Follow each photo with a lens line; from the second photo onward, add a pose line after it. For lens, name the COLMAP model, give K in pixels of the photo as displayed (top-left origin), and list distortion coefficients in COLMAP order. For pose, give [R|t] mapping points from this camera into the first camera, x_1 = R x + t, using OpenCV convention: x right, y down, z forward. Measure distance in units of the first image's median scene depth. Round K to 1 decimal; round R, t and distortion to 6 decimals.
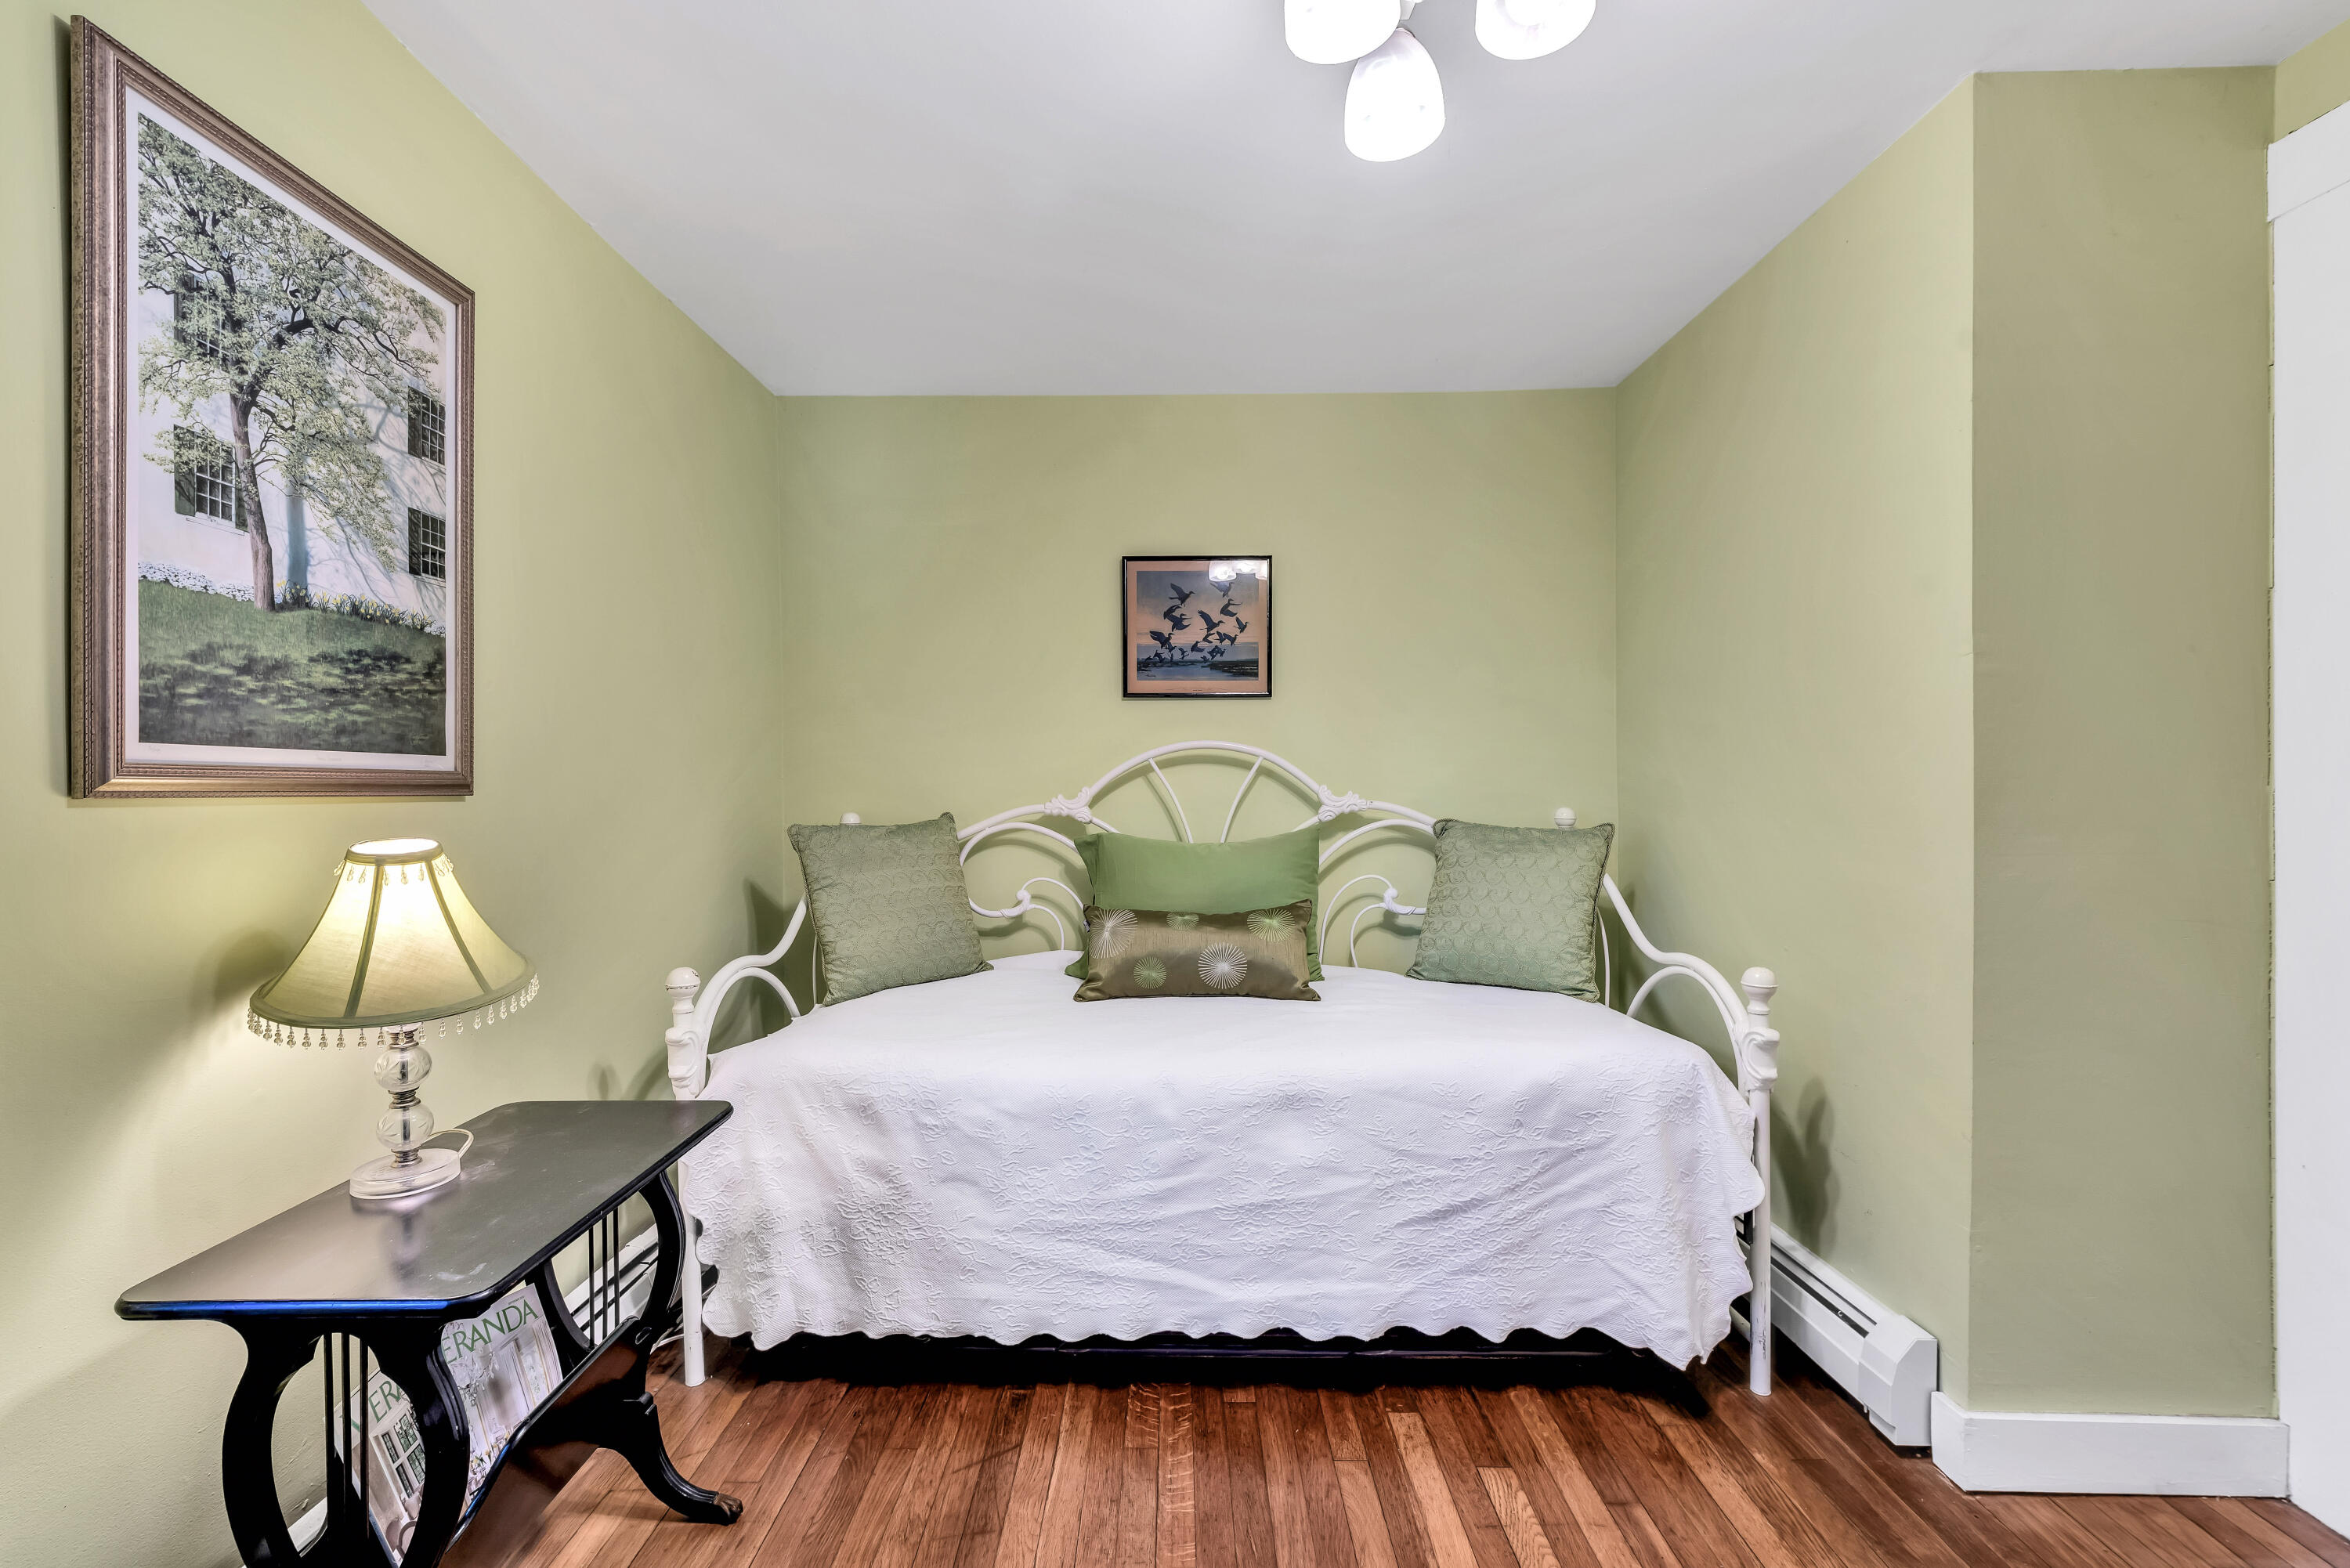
lens RADIAL K [[1061.4, 0, 1169.6], [0, 1061.4, 776.9], [0, 0, 1]] dist [-0.003488, 0.002524]
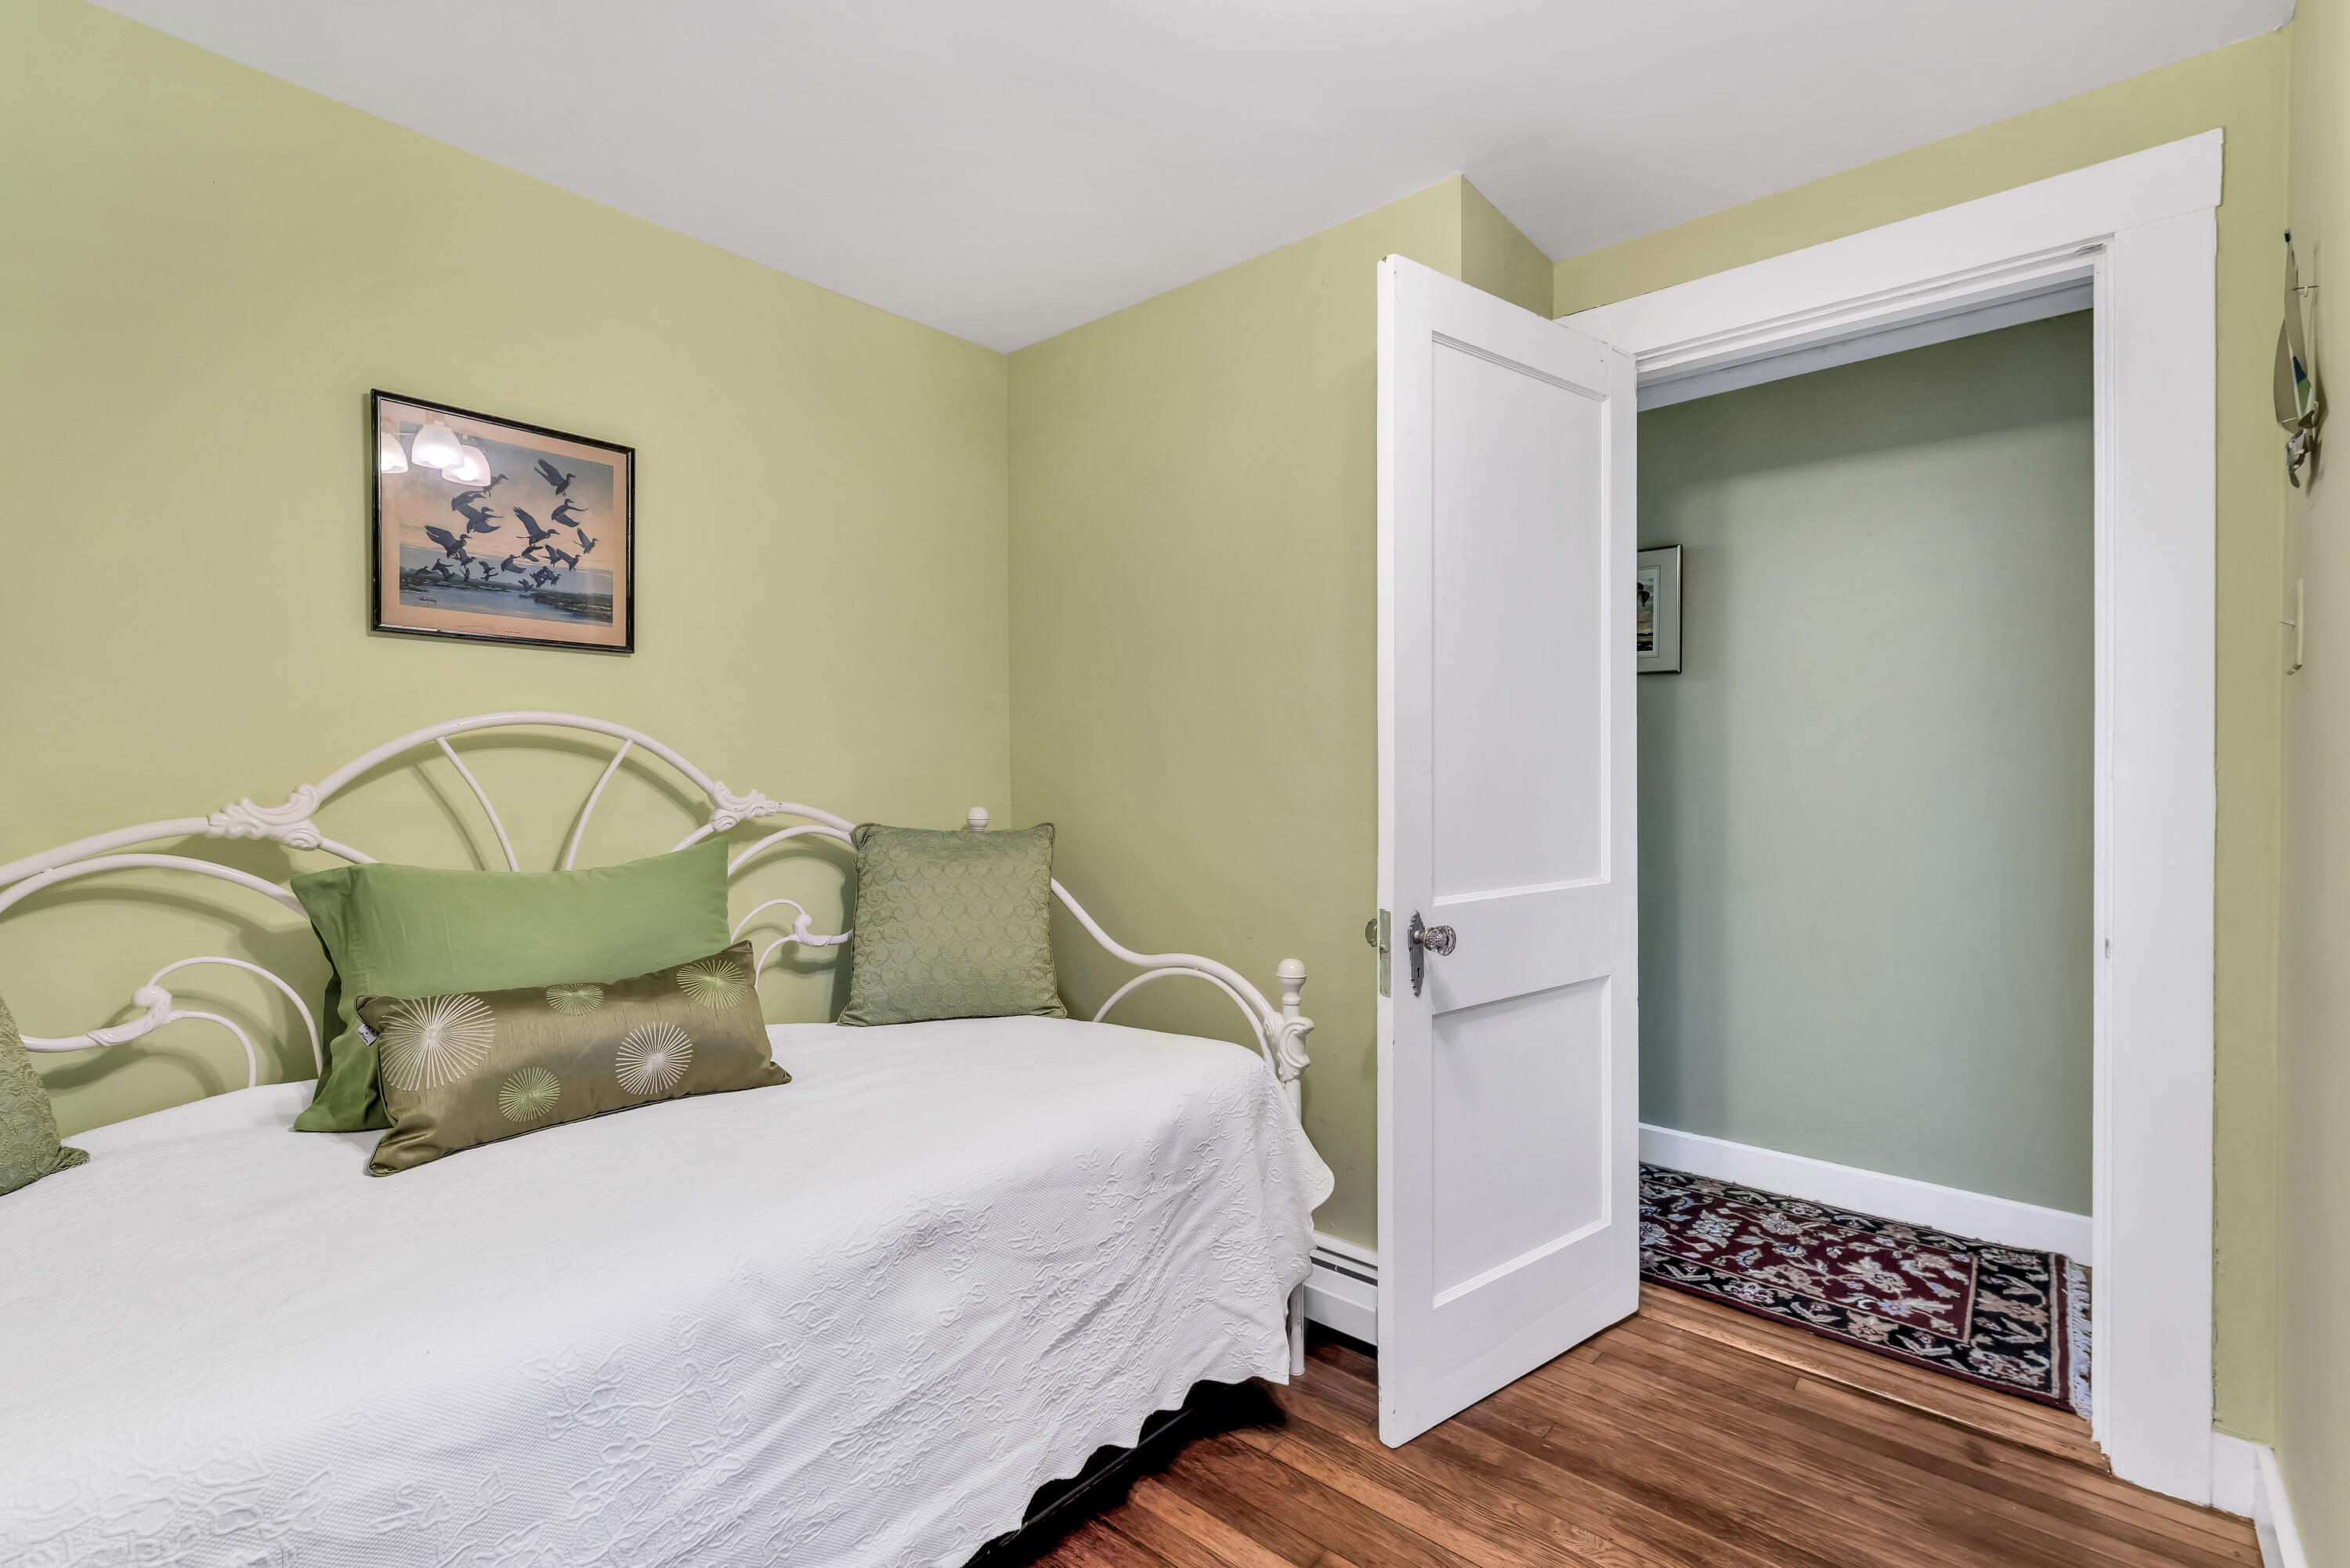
lens RADIAL K [[1061.4, 0, 1167.1], [0, 1061.4, 782.0], [0, 0, 1]] dist [-0.003488, 0.002524]
pose [[0.648142, 0.001725, 0.761518, -0.311393], [-0.004967, 0.999986, 0.001963, 0.007700], [-0.761503, -0.005054, 0.648141, 0.440160]]
